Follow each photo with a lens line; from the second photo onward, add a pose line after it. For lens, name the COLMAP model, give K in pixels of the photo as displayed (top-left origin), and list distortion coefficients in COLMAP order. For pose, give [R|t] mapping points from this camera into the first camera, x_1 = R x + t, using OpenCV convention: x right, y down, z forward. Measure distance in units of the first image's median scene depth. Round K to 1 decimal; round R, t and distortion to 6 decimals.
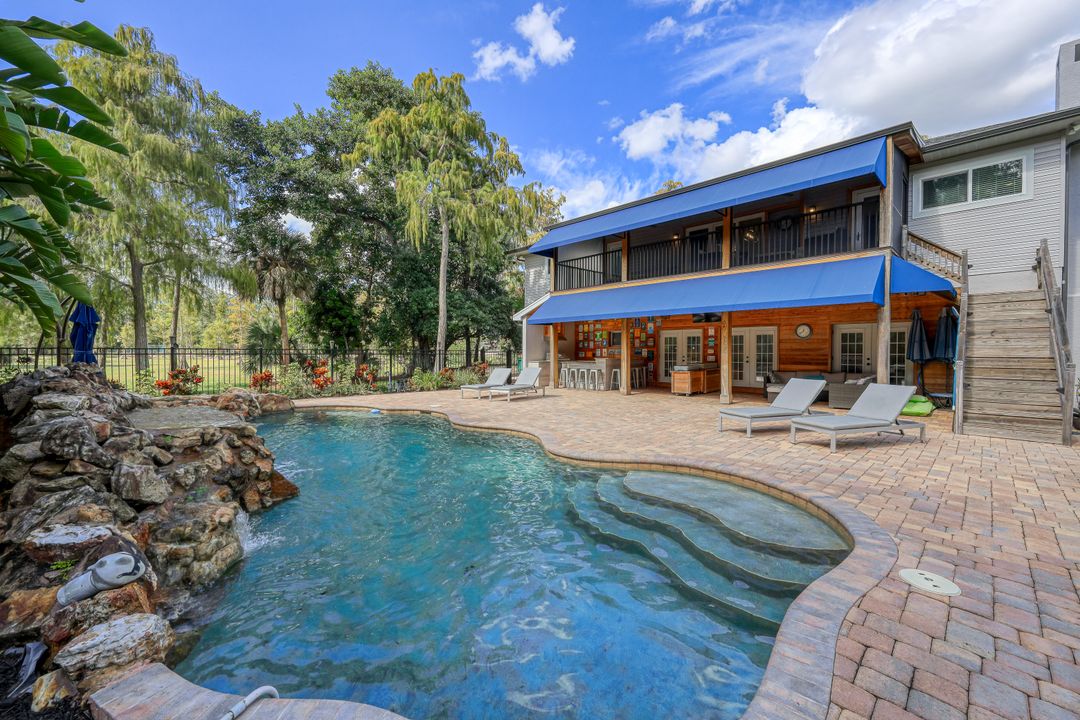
lens RADIAL K [[439.7, 0, 533.2], [0, 439.7, 363.3], [0, 0, 1]] dist [0.004384, -0.000342]
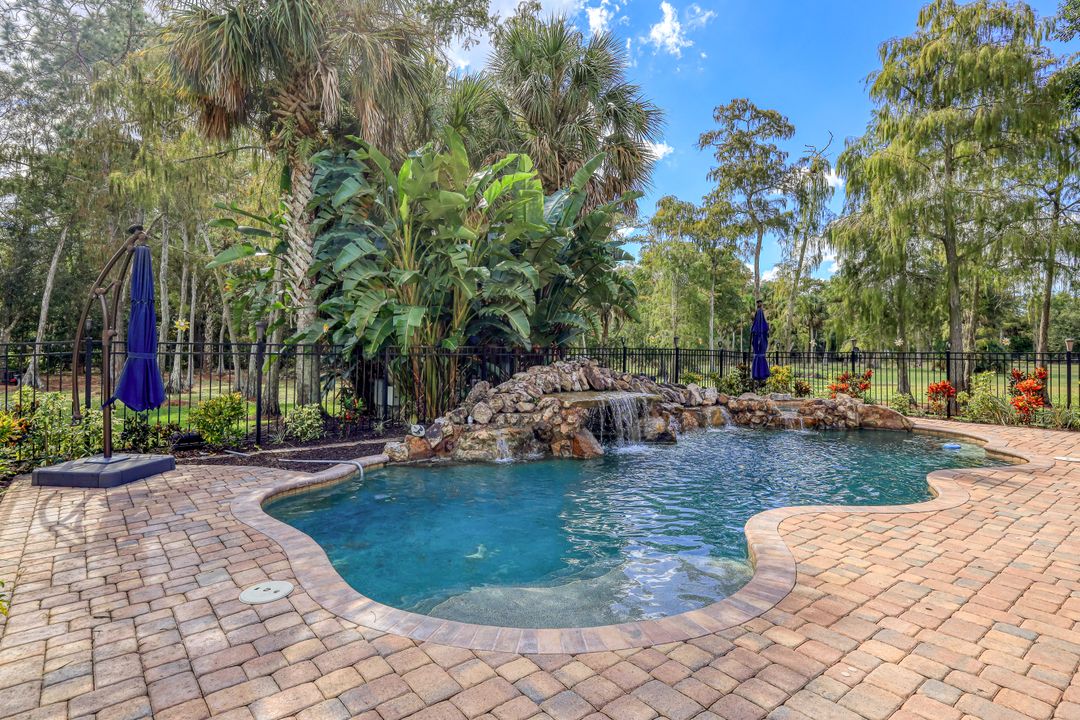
lens RADIAL K [[602.7, 0, 543.4], [0, 602.7, 357.8], [0, 0, 1]] dist [0.017248, -0.000633]
pose [[-0.117067, -0.001442, -0.993123, 1.292542], [-0.027898, 0.999609, 0.001838, -0.011312], [0.992732, 0.027921, -0.117061, 1.057810]]
